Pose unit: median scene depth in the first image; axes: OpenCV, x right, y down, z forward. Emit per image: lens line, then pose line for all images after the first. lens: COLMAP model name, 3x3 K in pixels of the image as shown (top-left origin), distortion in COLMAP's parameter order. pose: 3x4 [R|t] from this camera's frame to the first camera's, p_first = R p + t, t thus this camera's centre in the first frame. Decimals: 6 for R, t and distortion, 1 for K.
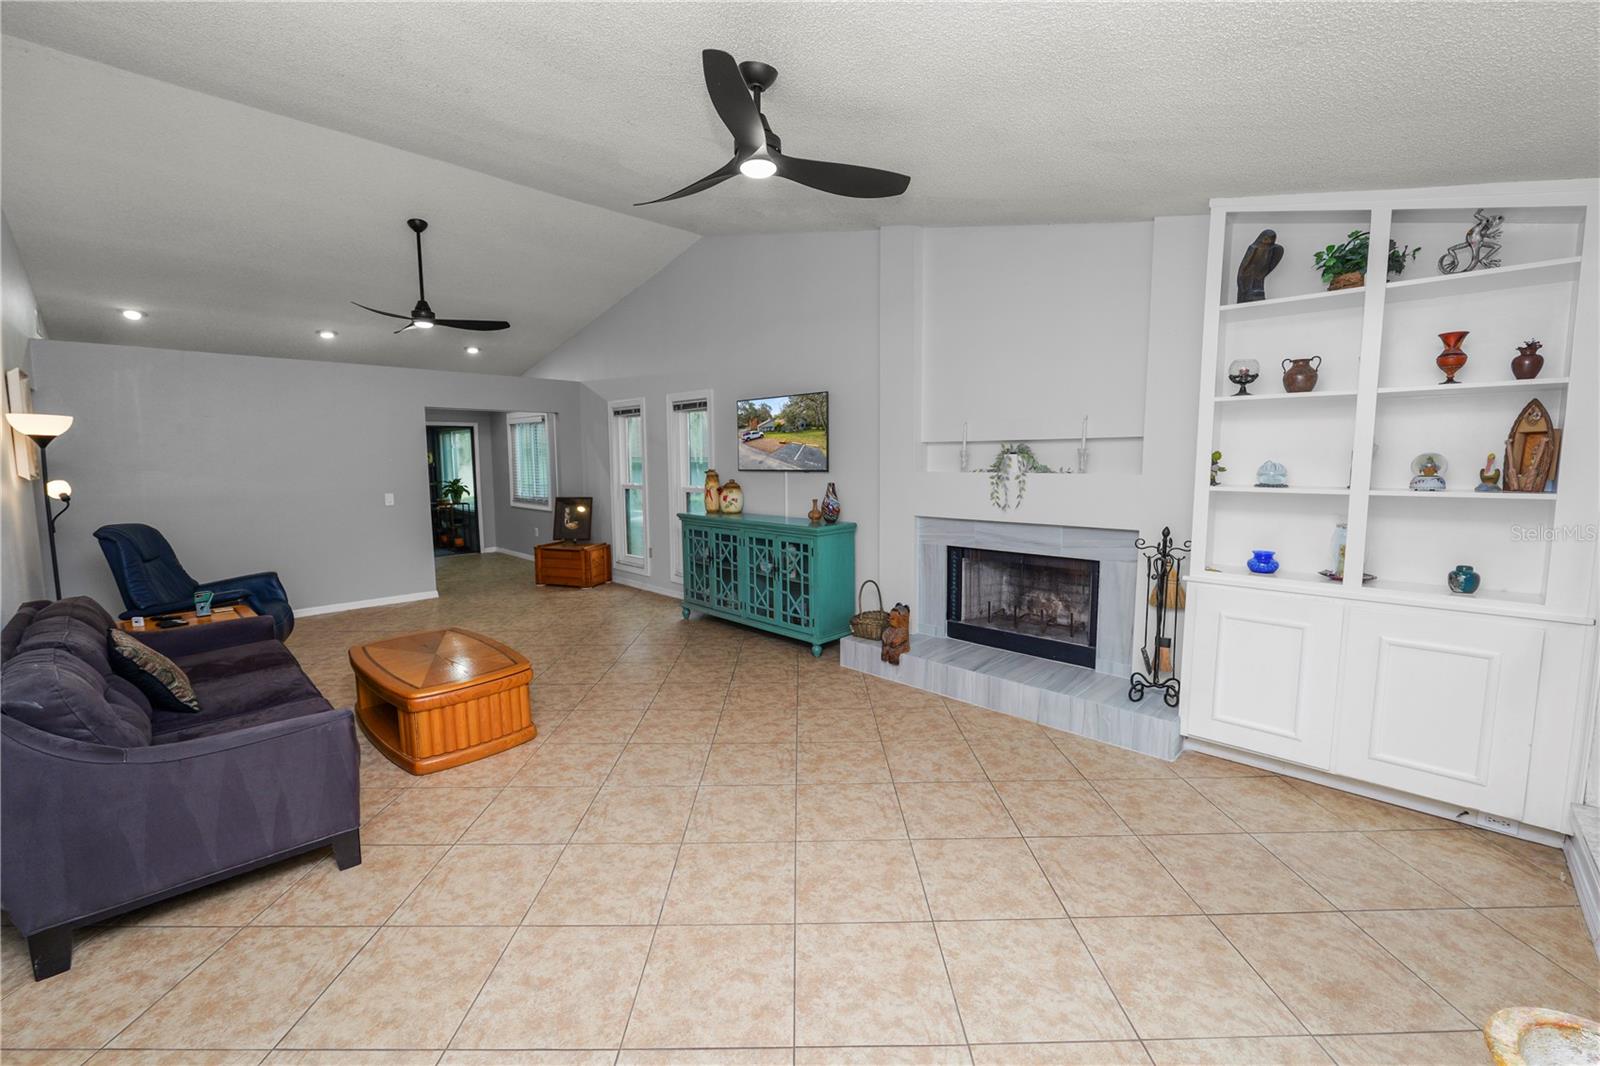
lens RADIAL K [[649.9, 0, 800.8], [0, 649.9, 529.0], [0, 0, 1]] dist [-0.014985, 0.000909]
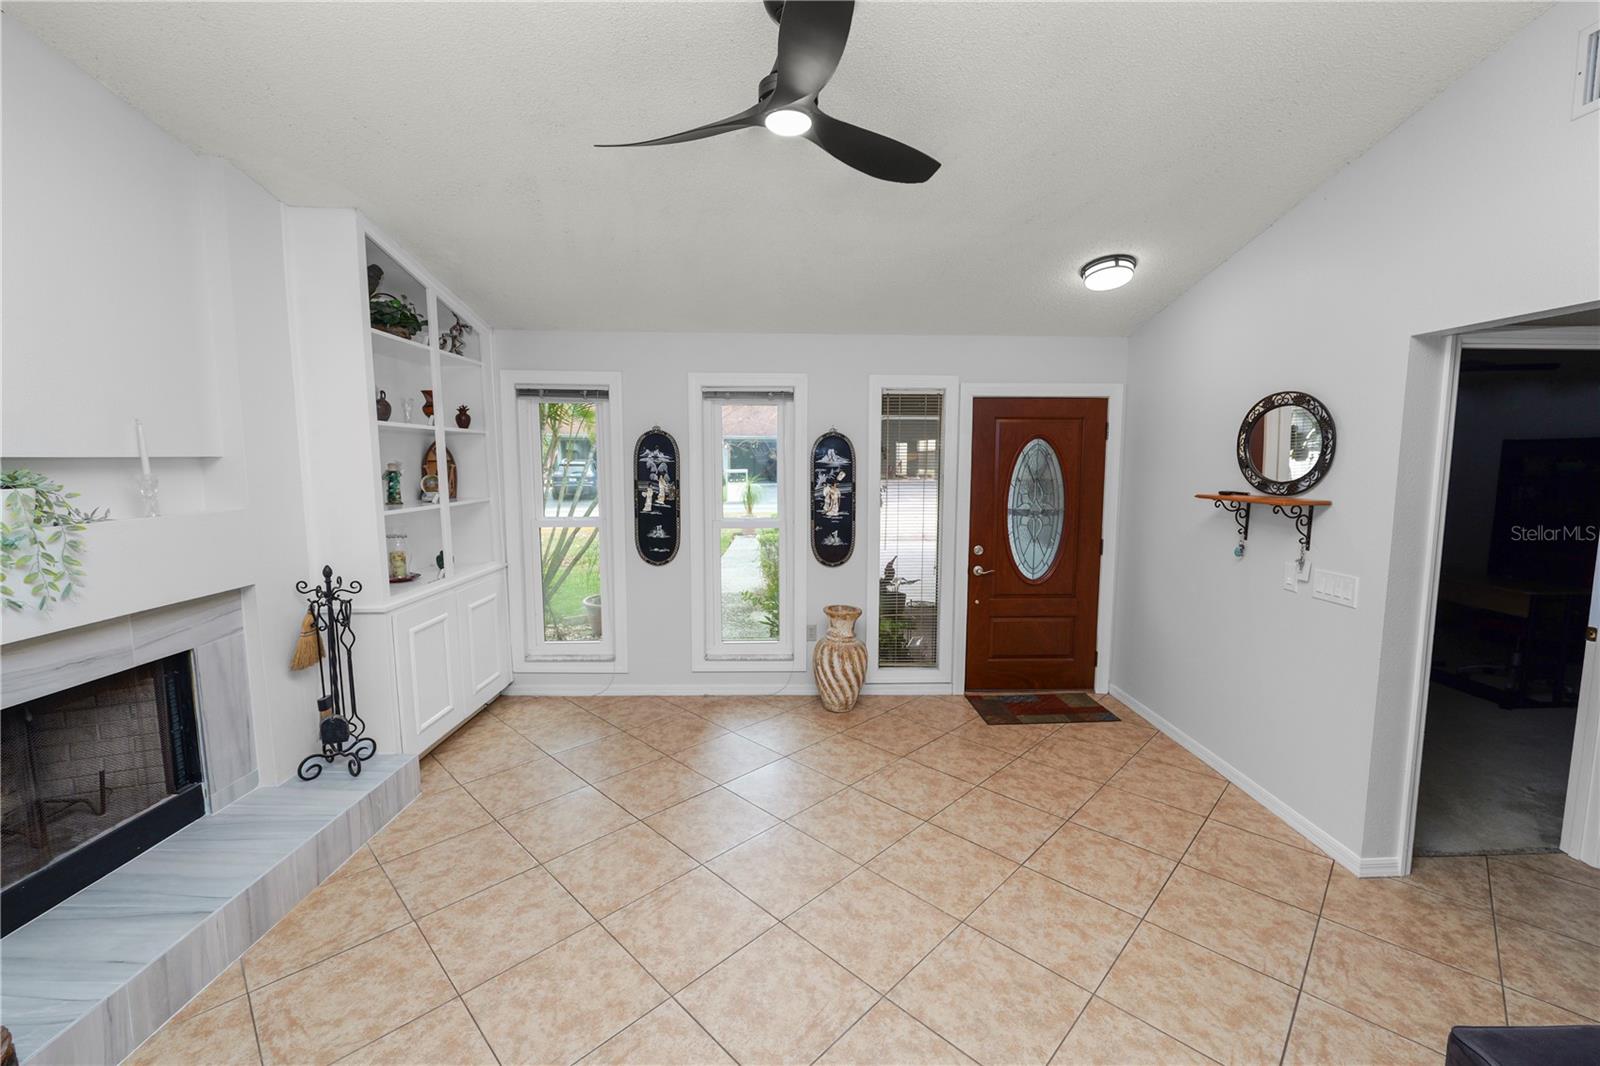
lens RADIAL K [[648.9, 0, 804.1], [0, 648.9, 528.4], [0, 0, 1]] dist [-0.015919, 0.000032]
pose [[-0.714238, -0.069329, 0.696461, -0.294878], [0.080202, 0.980420, 0.179845, -0.096934], [-0.695293, 0.184309, -0.694693, 0.724519]]
